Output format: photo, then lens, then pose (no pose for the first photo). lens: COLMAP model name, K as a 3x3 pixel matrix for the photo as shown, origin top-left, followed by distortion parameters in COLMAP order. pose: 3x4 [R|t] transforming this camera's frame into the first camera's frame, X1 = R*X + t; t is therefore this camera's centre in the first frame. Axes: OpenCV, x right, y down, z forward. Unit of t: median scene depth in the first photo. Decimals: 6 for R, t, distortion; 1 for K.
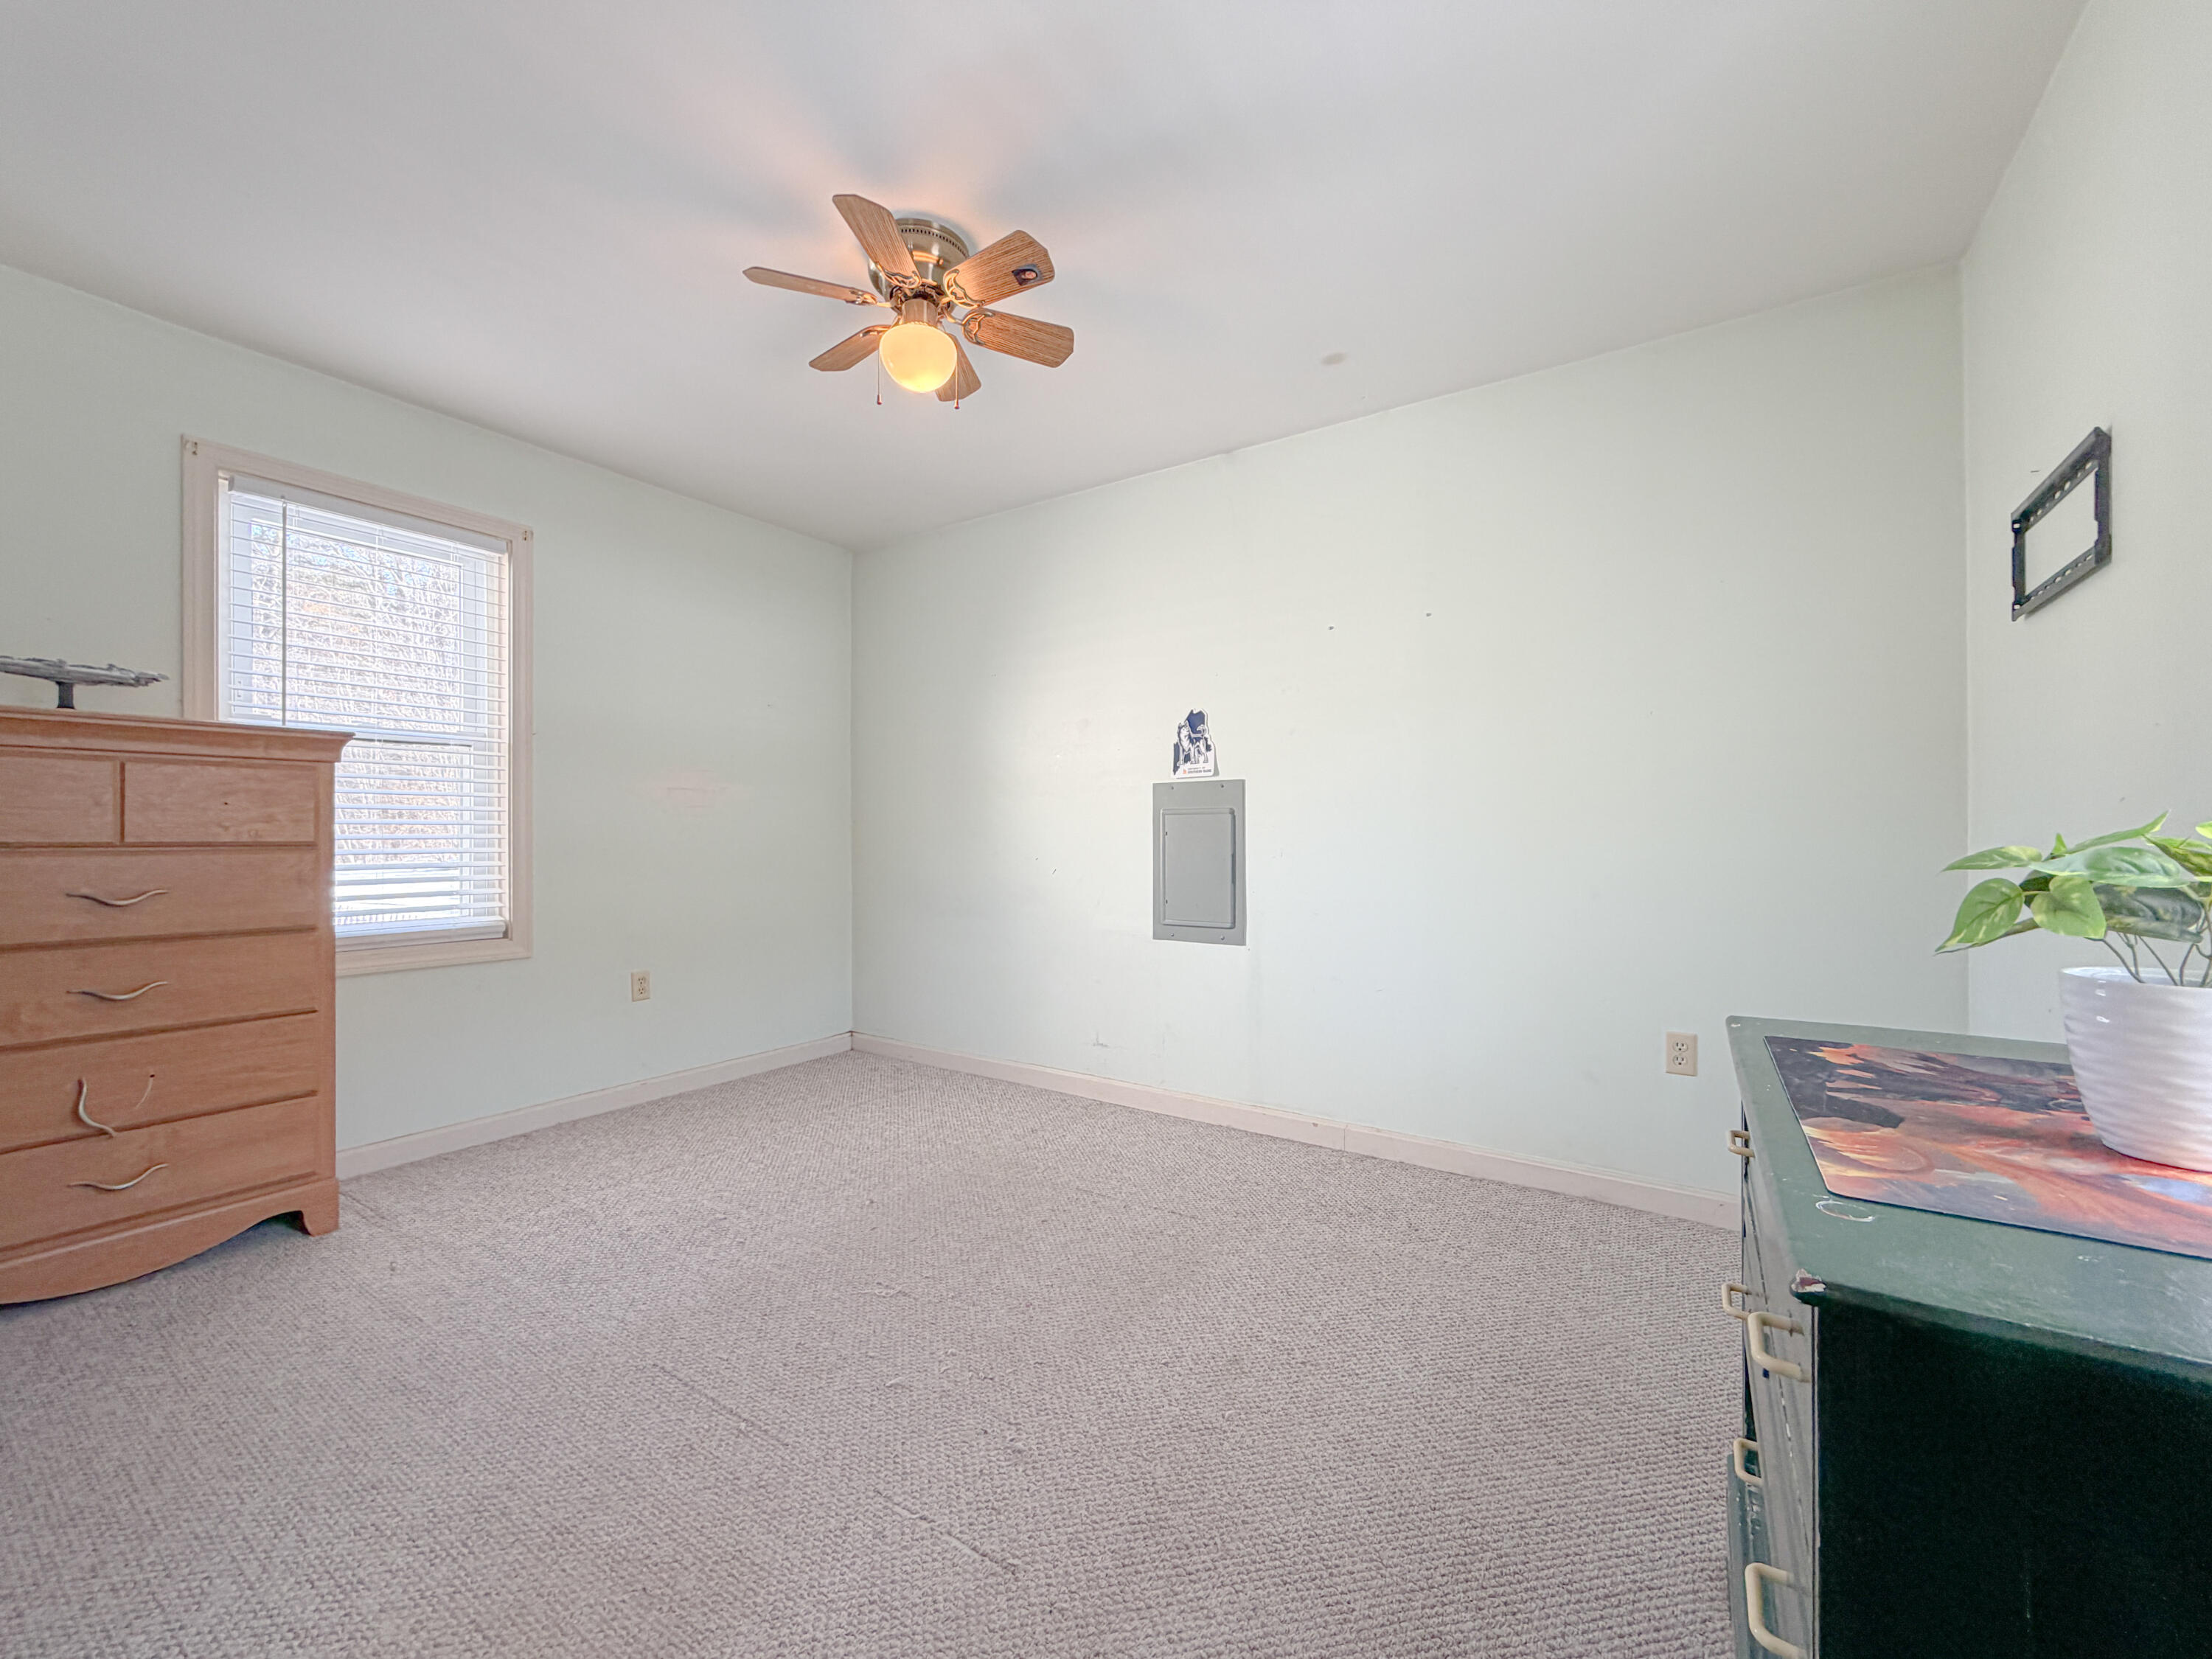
lens RADIAL K [[884.7, 0, 1097.1], [0, 884.7, 831.7], [0, 0, 1]] dist [-0.001499, -0.000164]
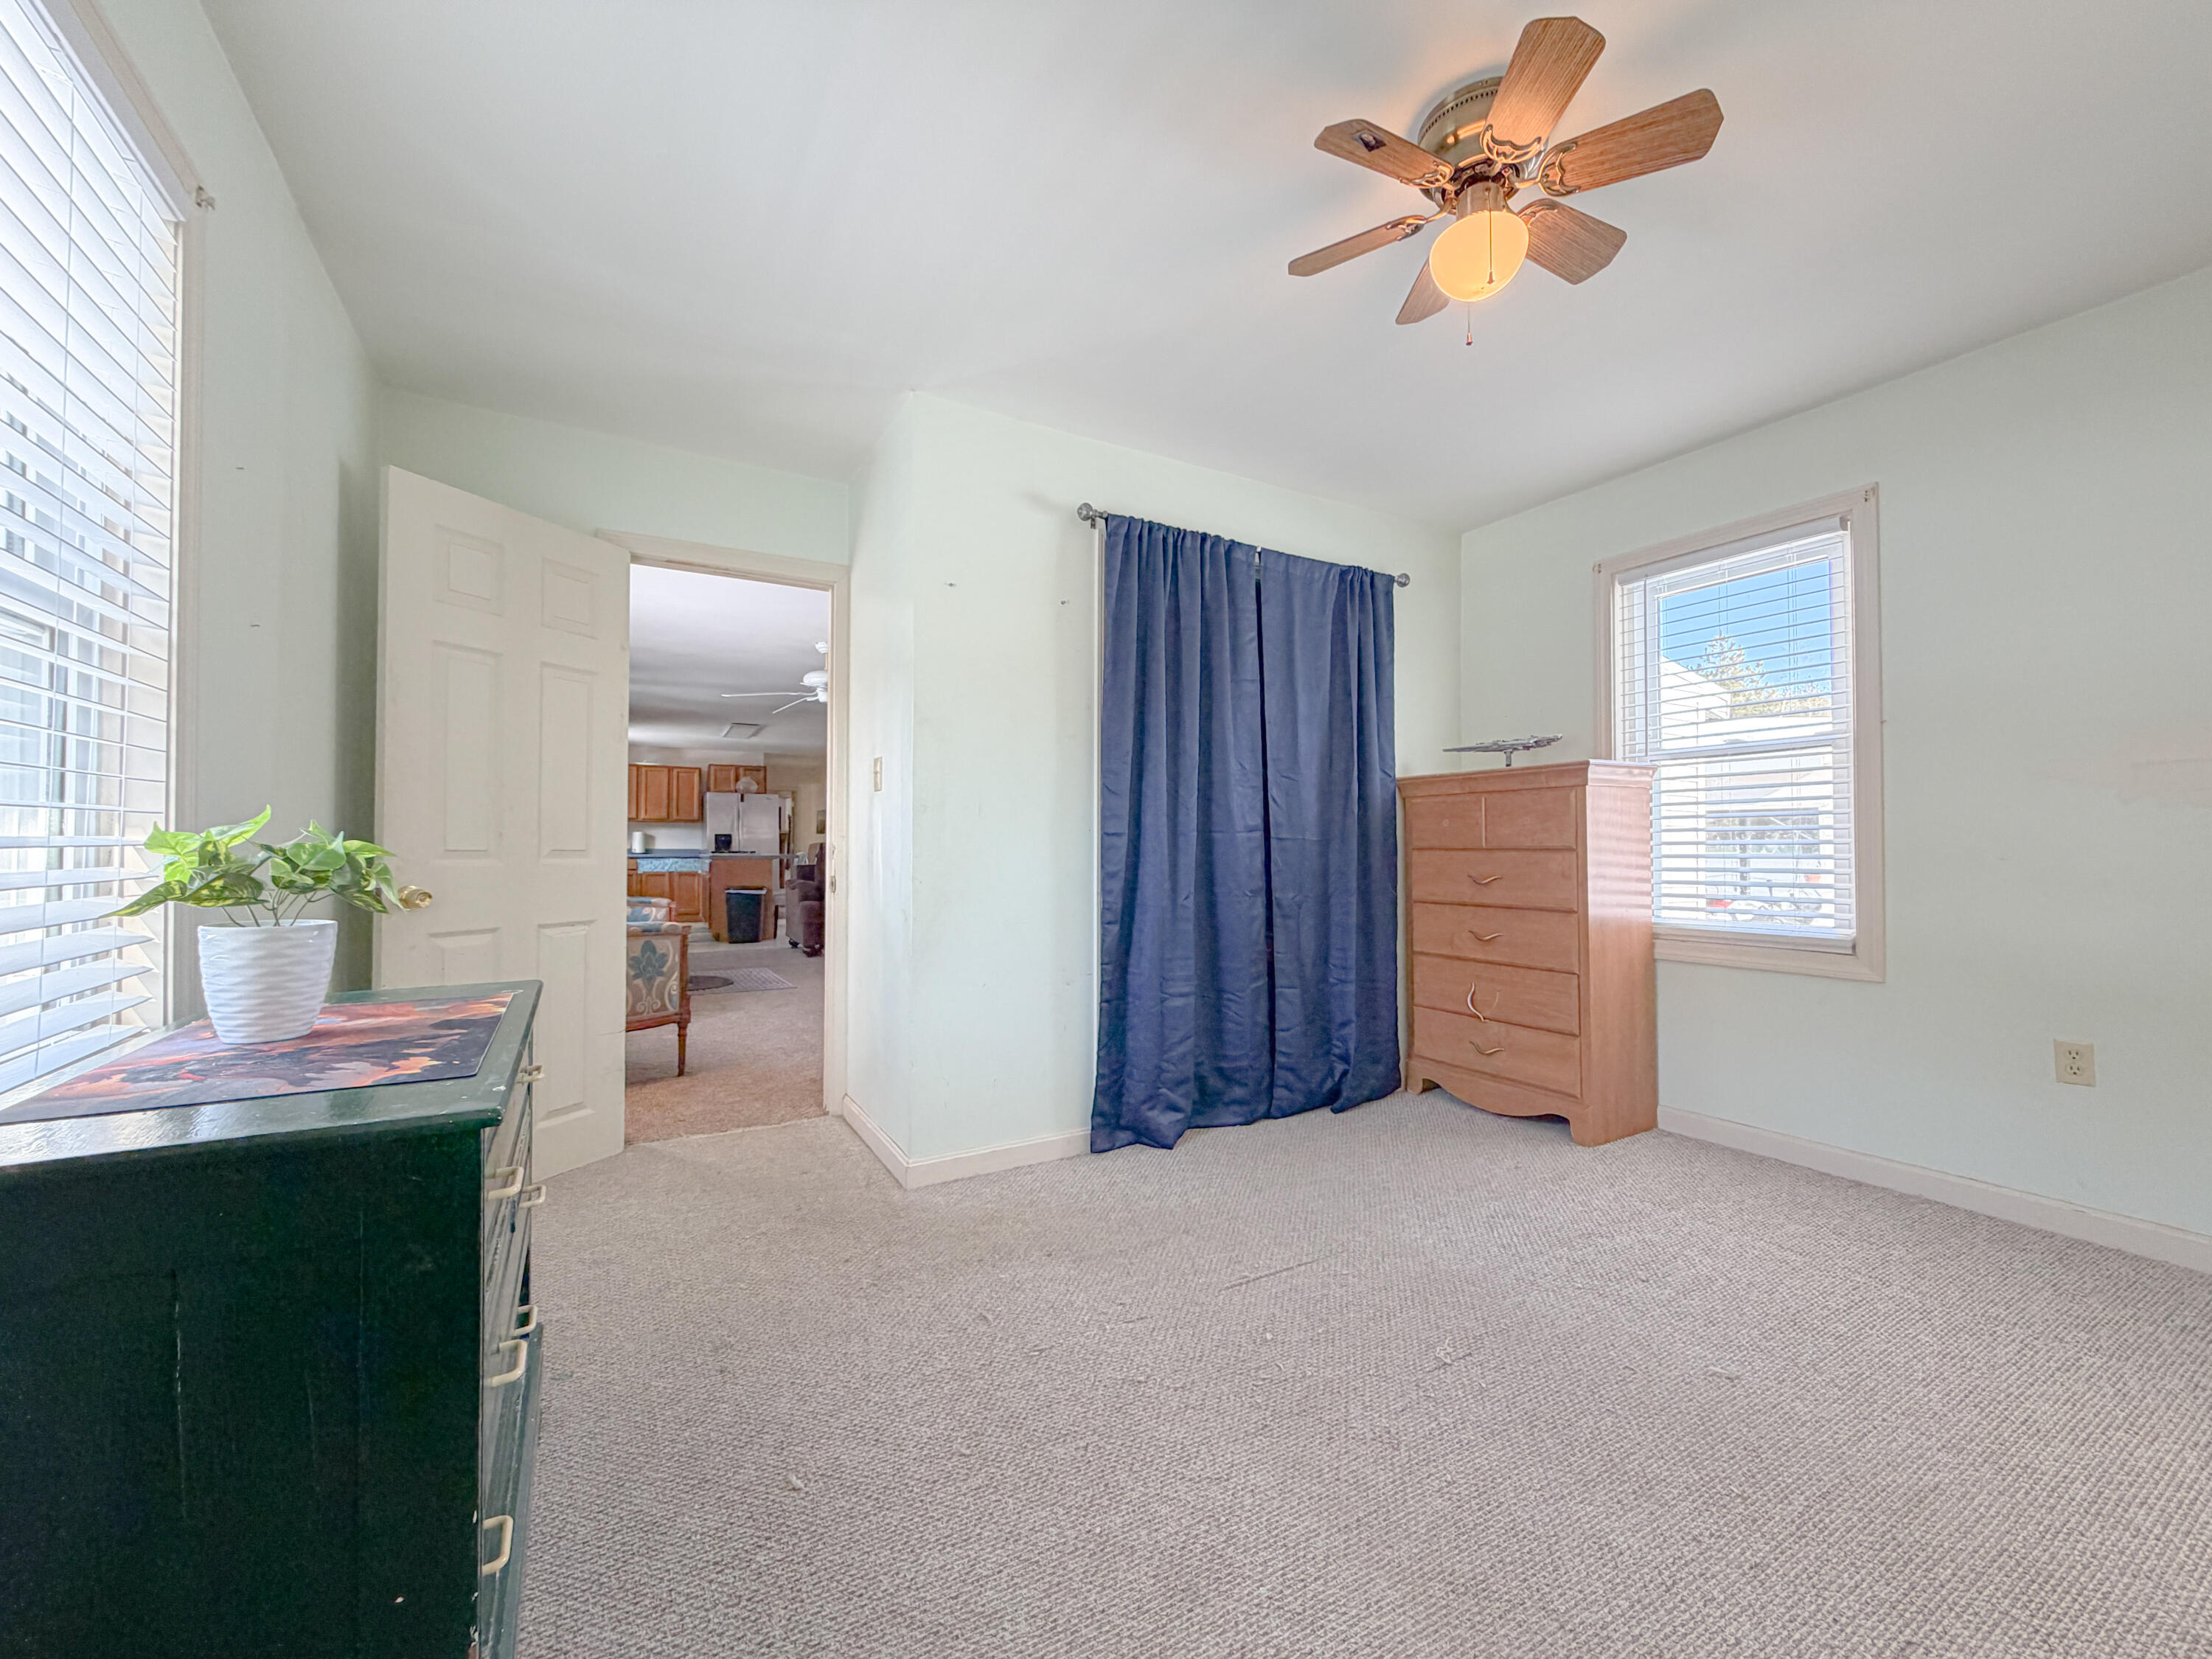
lens RADIAL K [[876.4, 0, 1099.9], [0, 876.4, 832.5], [0, 0, 1]] dist [0.000840, -0.000055]
pose [[-0.440881, -0.015321, -0.897435, 0.506391], [0.005034, 0.999796, -0.019542, 0.010342], [0.897551, -0.013134, -0.440714, 0.774044]]
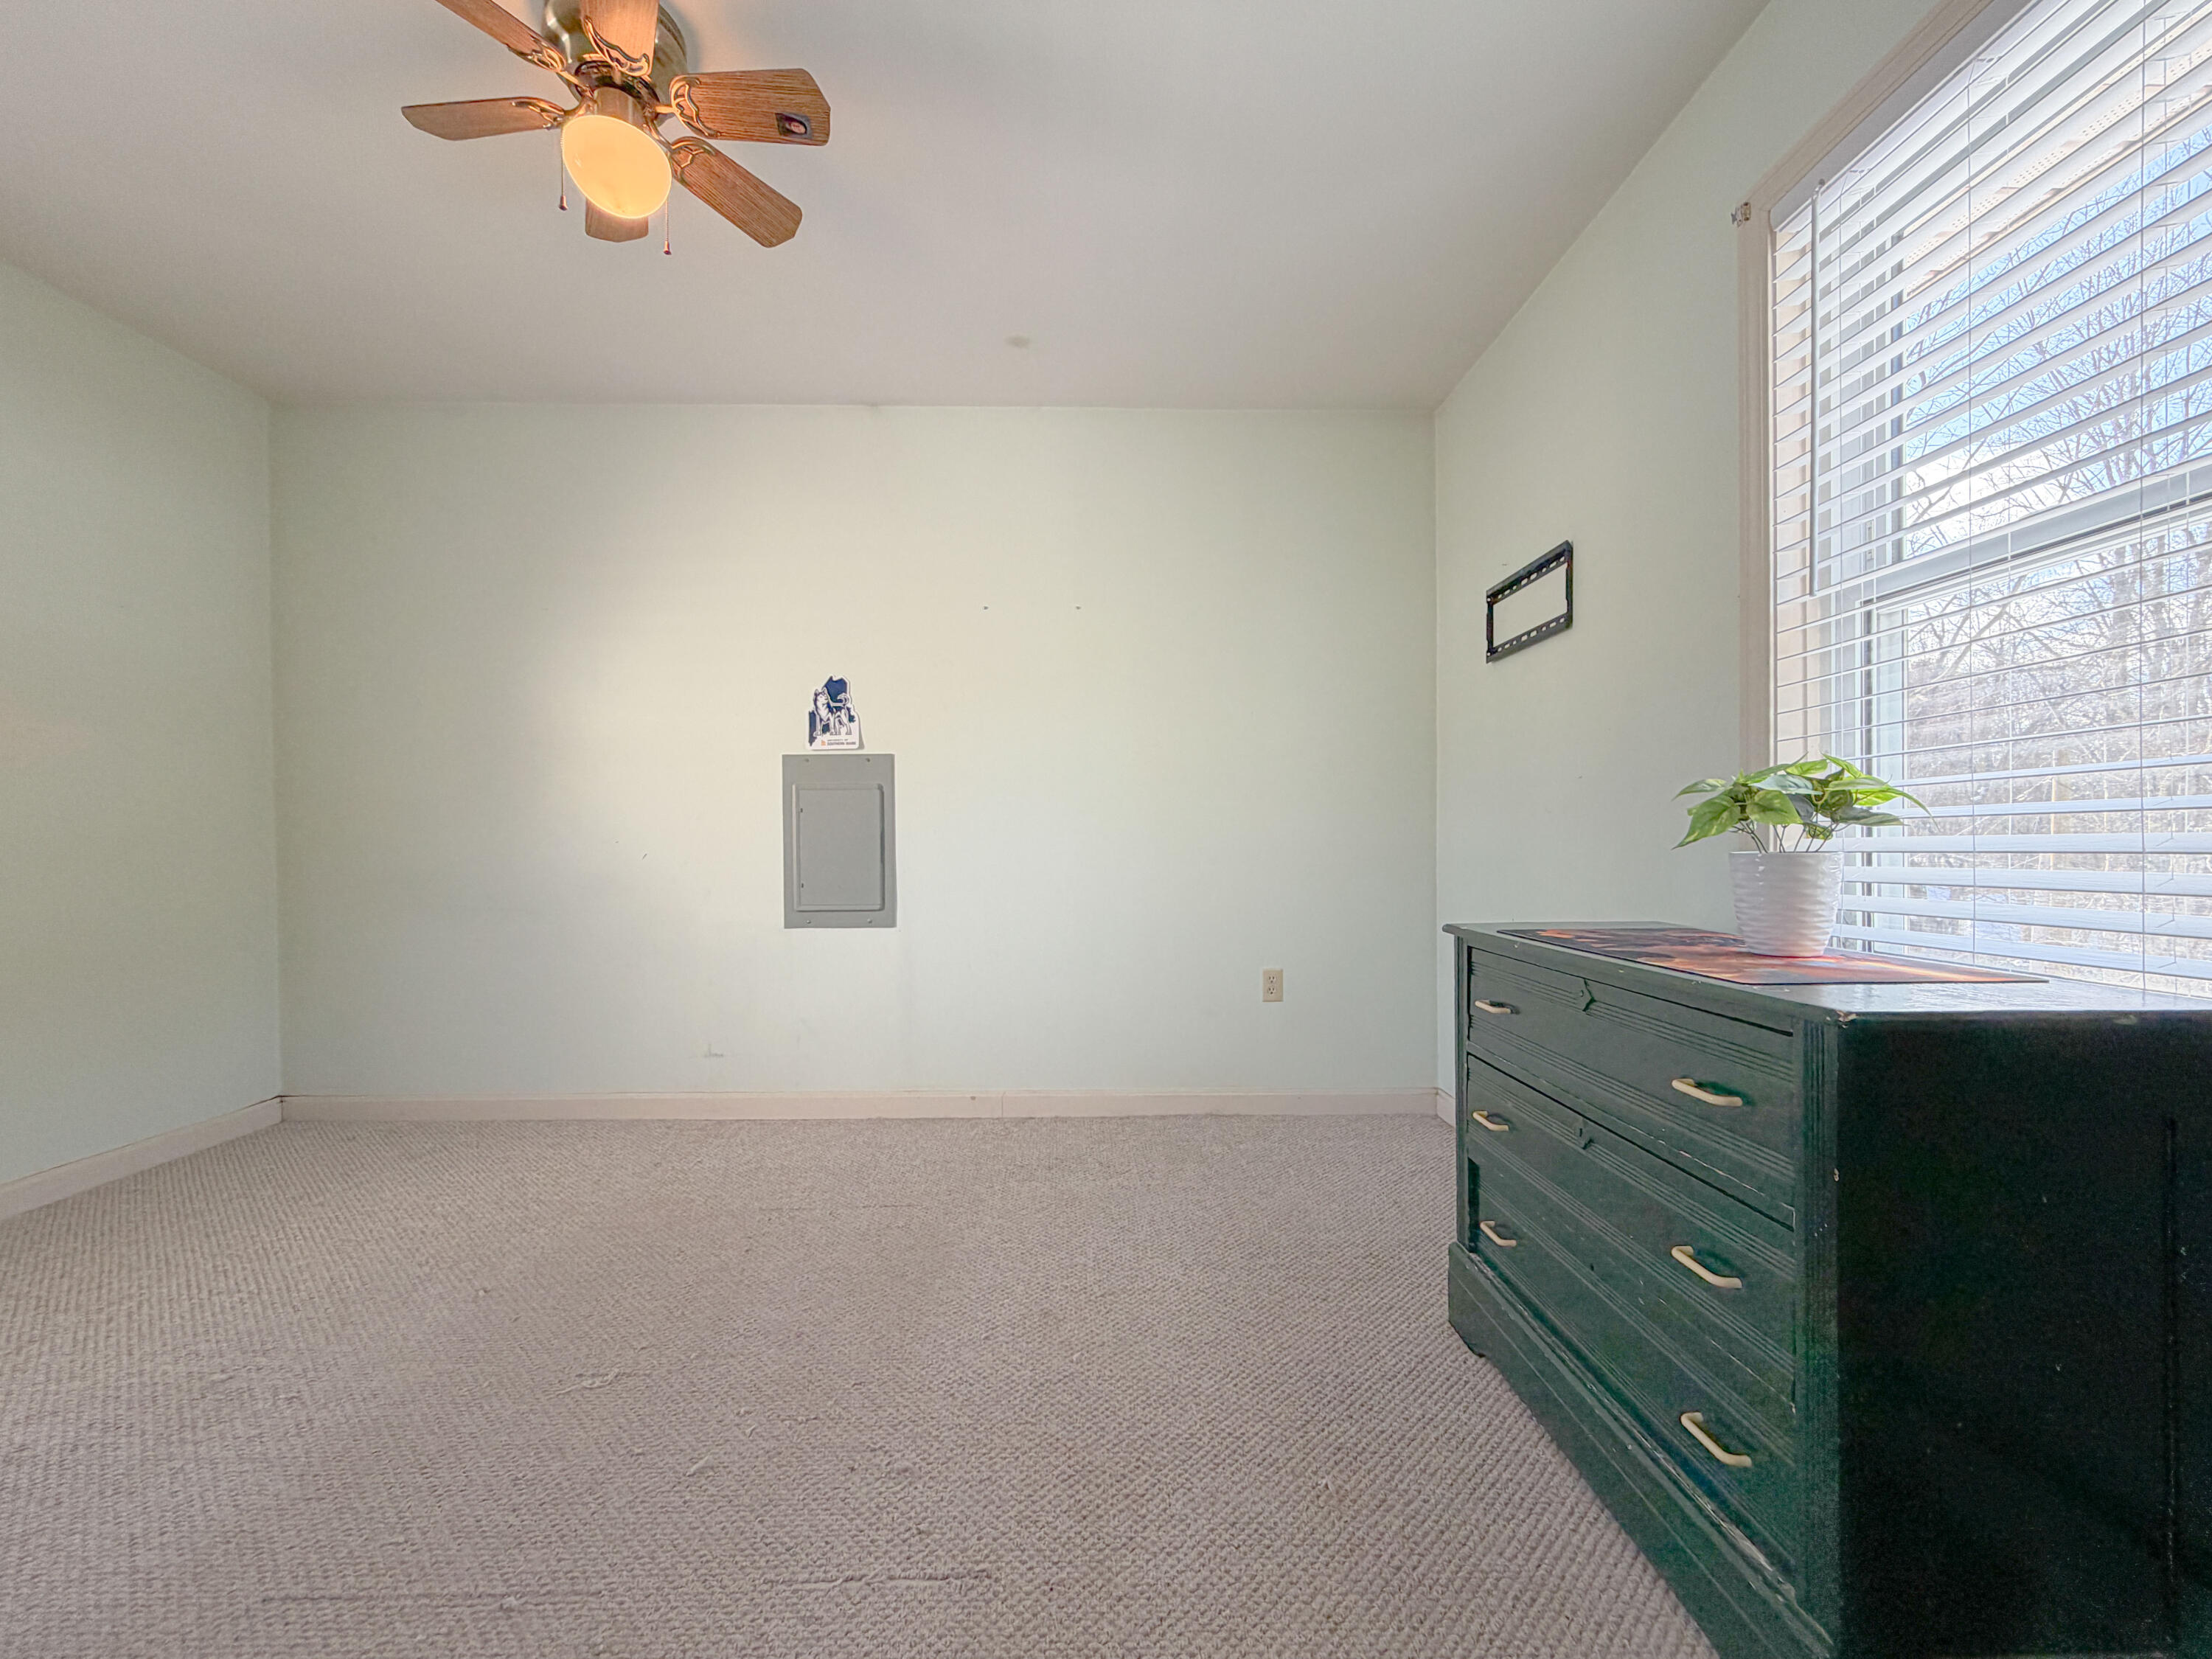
lens RADIAL K [[896.1, 0, 1104.3], [0, 896.1, 850.7], [0, 0, 1]] dist [-0.002395, -0.000036]
pose [[0.816528, -0.008643, 0.577241, -0.233611], [0.000226, 0.999893, 0.014651, 0.035293], [-0.577306, -0.011832, 0.816442, 0.084685]]
